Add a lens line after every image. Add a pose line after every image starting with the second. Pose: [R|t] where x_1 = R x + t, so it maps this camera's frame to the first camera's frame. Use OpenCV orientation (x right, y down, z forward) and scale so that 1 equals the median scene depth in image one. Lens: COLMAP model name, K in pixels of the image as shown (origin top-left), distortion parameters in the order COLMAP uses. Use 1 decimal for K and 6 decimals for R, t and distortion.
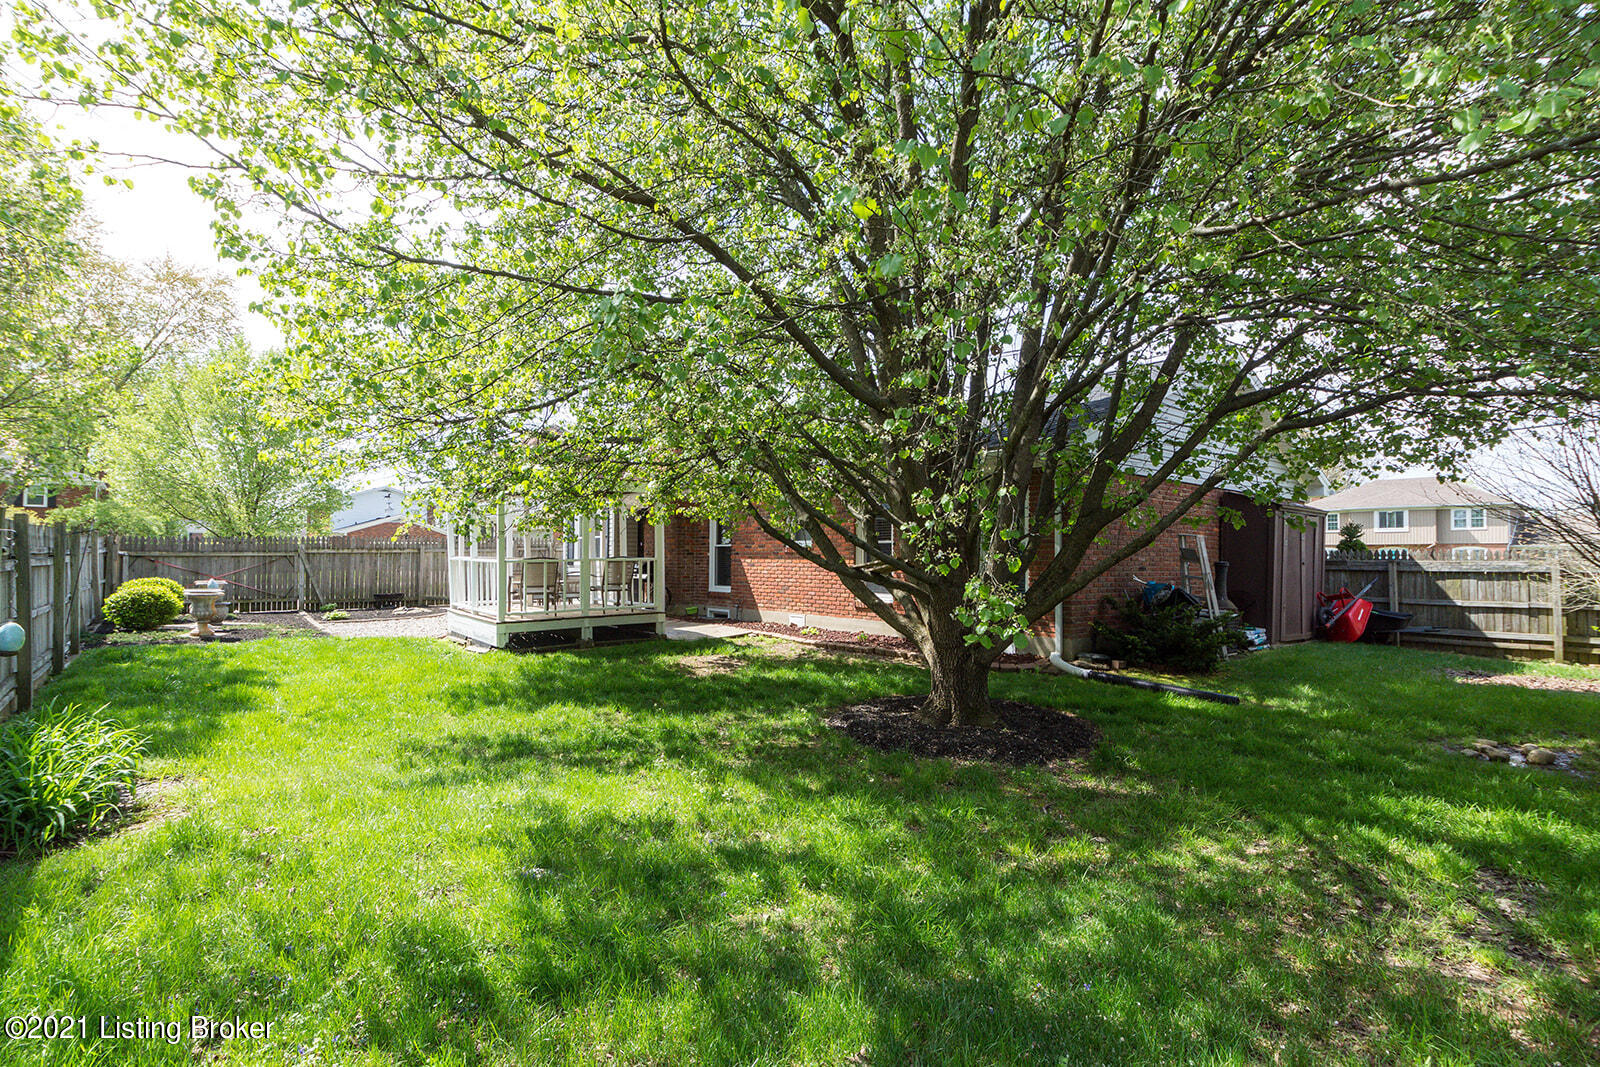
lens RADIAL K [[769.1, 0, 800.0], [0, 769.1, 533.5], [0, 0, 1]] dist [0.000844, 0.000161]
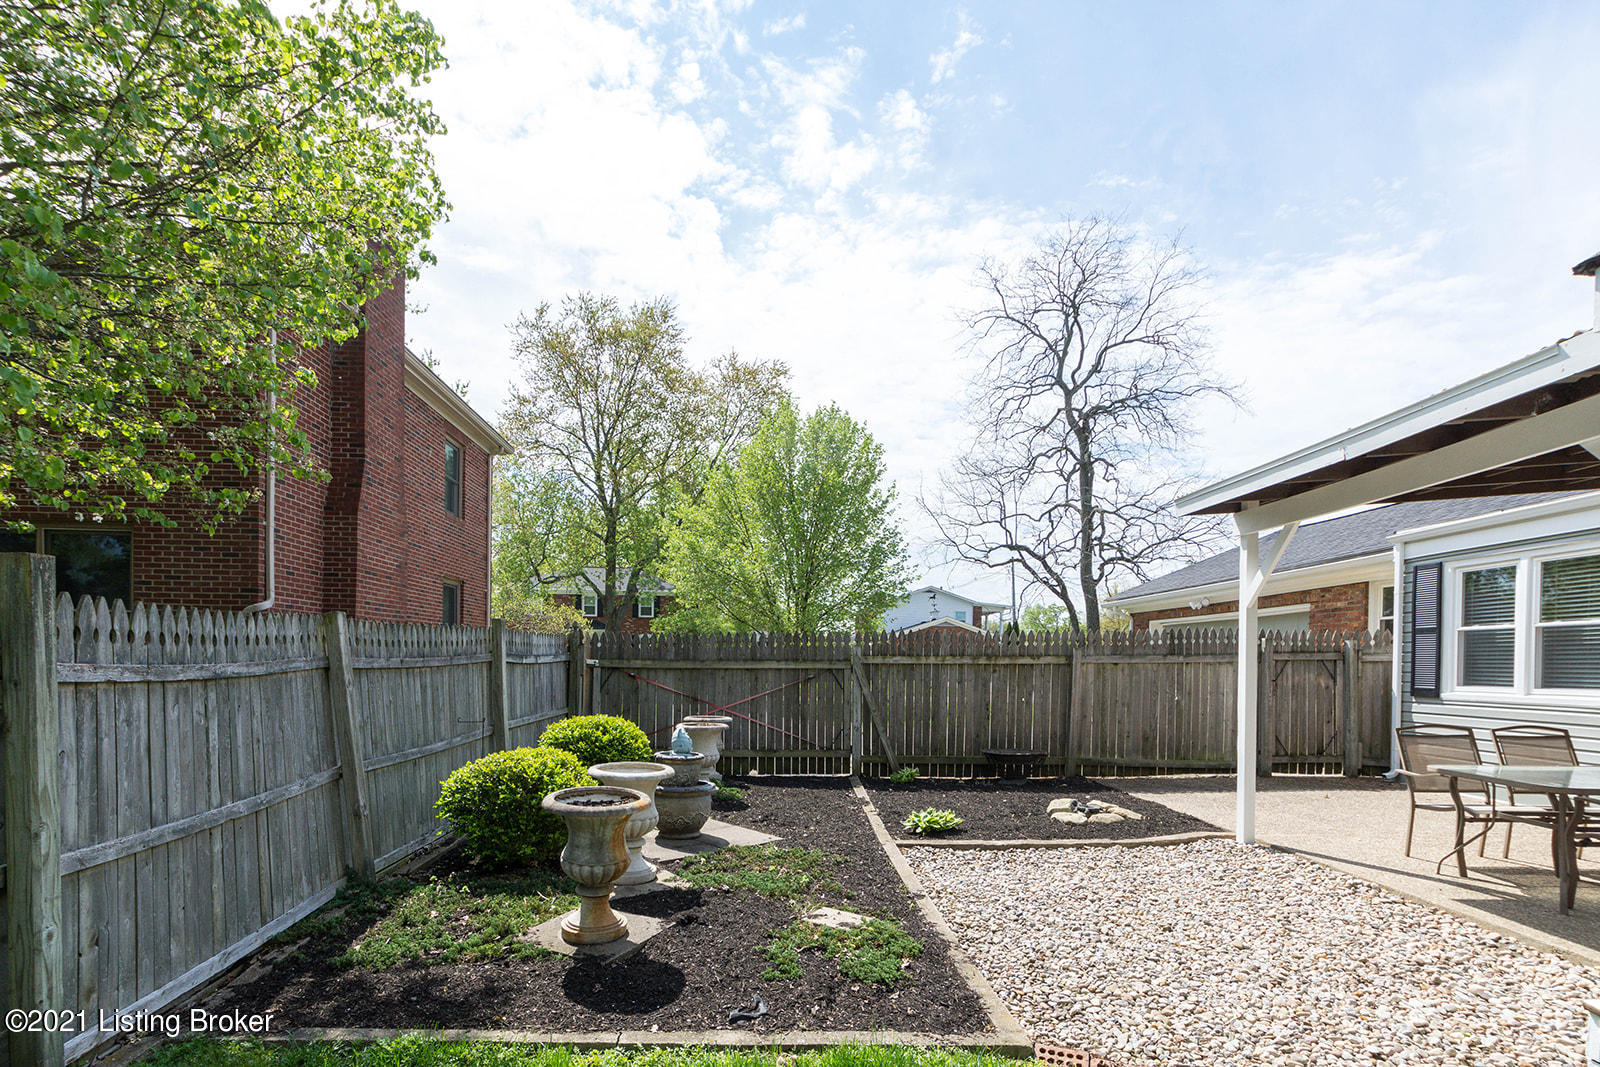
lens RADIAL K [[769.1, 0, 800.0], [0, 769.1, 533.5], [0, 0, 1]] dist [0.000844, 0.000161]
pose [[0.800217, -0.097985, -0.591651, -0.368621], [0.014727, 0.989475, -0.143952, 0.013559], [0.599529, 0.106480, 0.793238, 0.567191]]
